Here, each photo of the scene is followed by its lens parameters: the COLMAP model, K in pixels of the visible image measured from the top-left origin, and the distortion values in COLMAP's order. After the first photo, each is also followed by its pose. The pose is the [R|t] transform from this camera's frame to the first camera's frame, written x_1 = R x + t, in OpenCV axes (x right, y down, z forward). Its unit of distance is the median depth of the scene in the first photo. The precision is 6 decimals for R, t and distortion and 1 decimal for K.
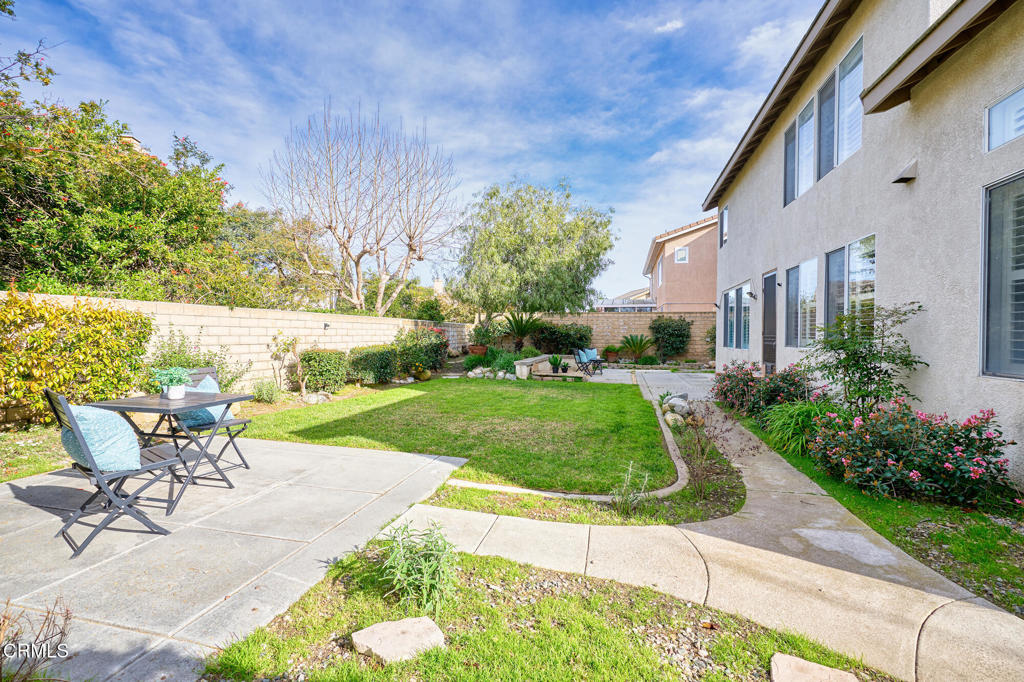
lens RADIAL K [[473.6, 0, 508.3], [0, 473.6, 337.8], [0, 0, 1]] dist [0.005394, 0.000334]
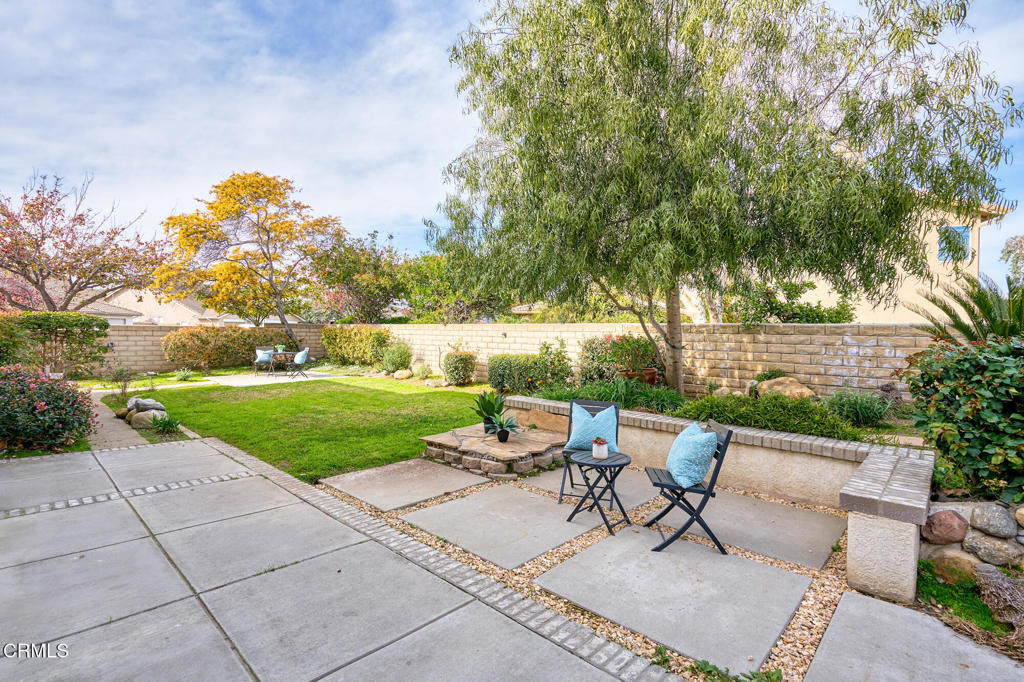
lens RADIAL K [[473.6, 0, 506.5], [0, 473.6, 337.4], [0, 0, 1]] dist [0.005394, 0.000334]
pose [[-0.494217, -0.006290, -0.869316, 0.494686], [-0.023792, 0.999697, 0.006293, -0.020385], [0.869013, 0.023792, -0.494217, 1.249891]]
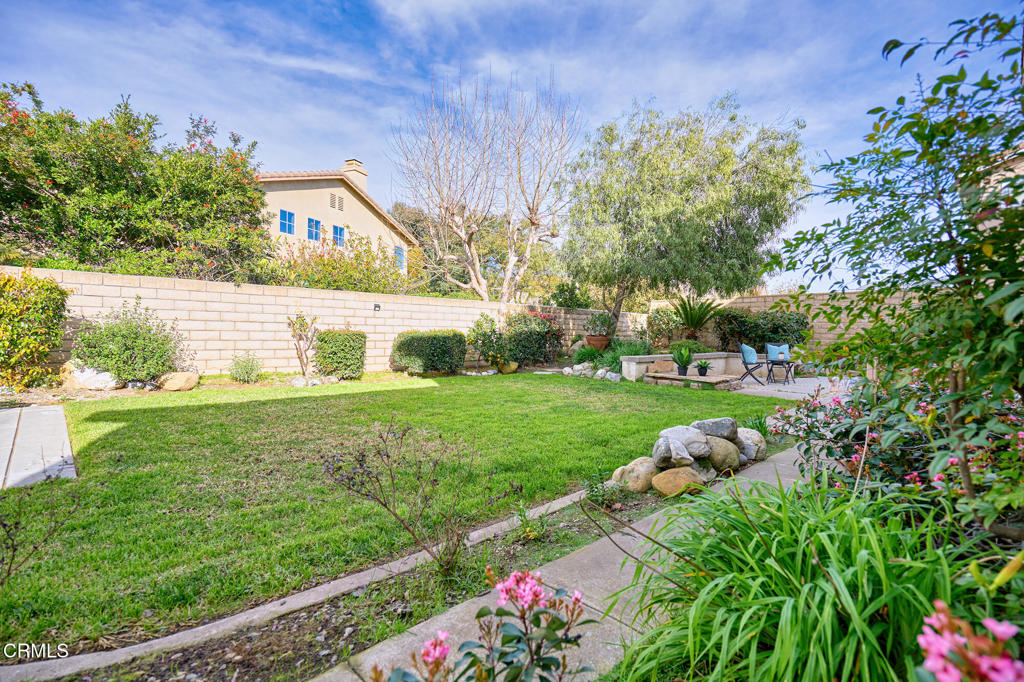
lens RADIAL K [[473.6, 0, 512.2], [0, 473.6, 340.6], [0, 0, 1]] dist [0.005394, 0.000334]
pose [[0.848465, 0.018182, -0.528940, 0.257019], [-0.015607, 0.999835, 0.009334, 0.021898], [0.529022, 0.000335, 0.848608, 0.283280]]
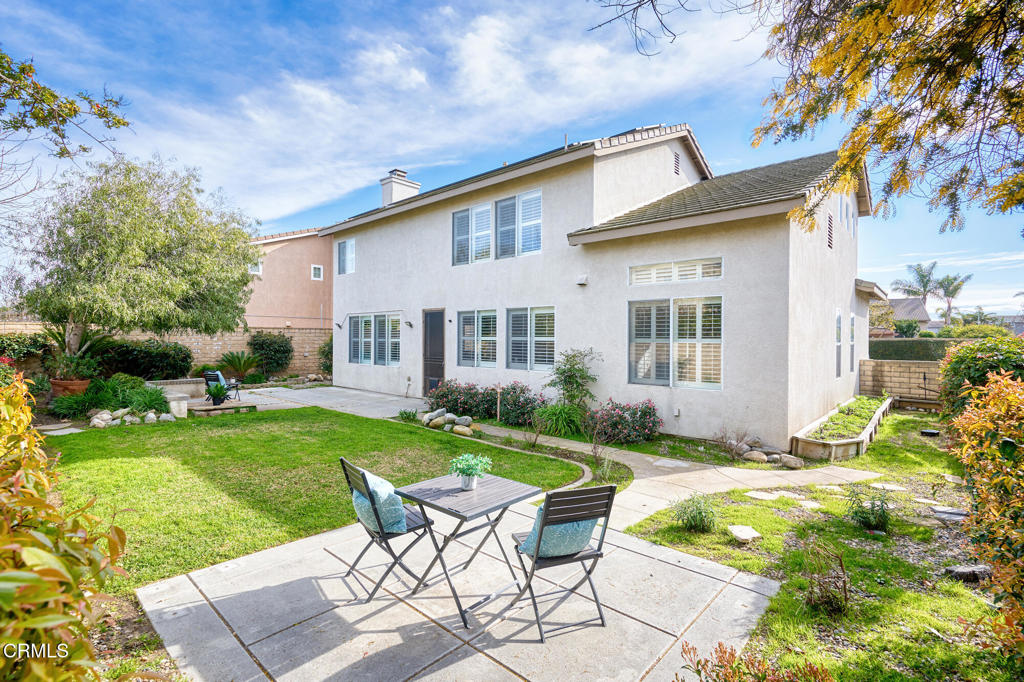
lens RADIAL K [[473.6, 0, 510.7], [0, 473.6, 342.1], [0, 0, 1]] dist [0.005394, 0.000334]
pose [[0.482059, -0.010806, 0.876072, -0.396169], [0.003446, 0.999940, 0.010438, -0.045833], [-0.876132, -0.002012, 0.482067, 0.128320]]
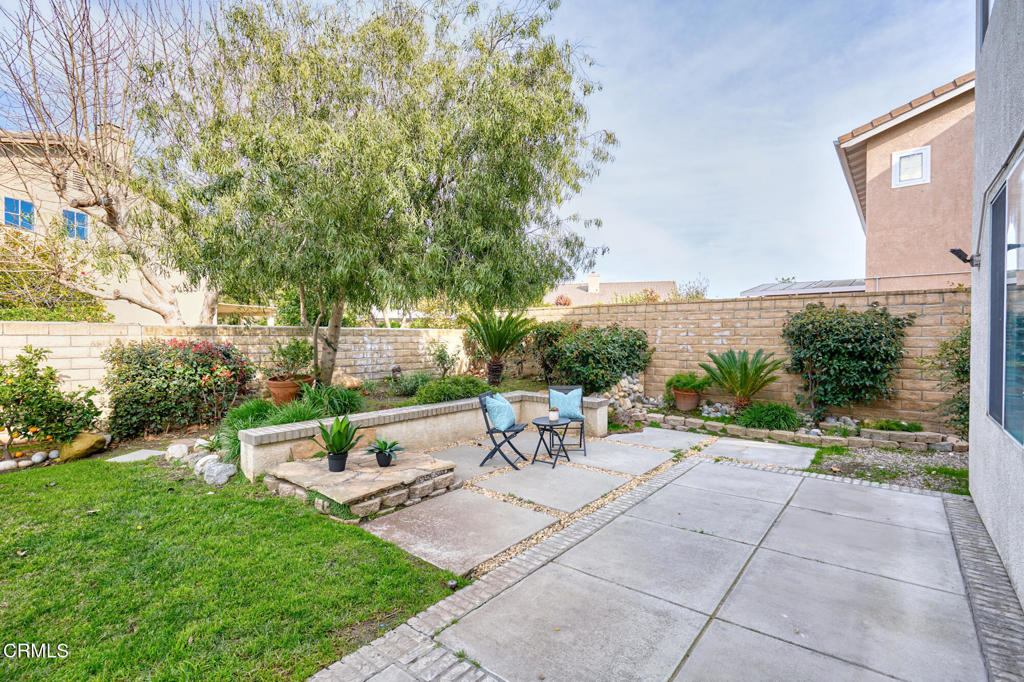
lens RADIAL K [[473.6, 0, 511.3], [0, 473.6, 337.6], [0, 0, 1]] dist [0.005394, 0.000334]
pose [[0.901781, -0.001850, -0.432189, 0.376319], [0.000676, 0.999996, -0.002871, -0.023770], [0.432192, 0.002297, 0.901778, 0.746363]]
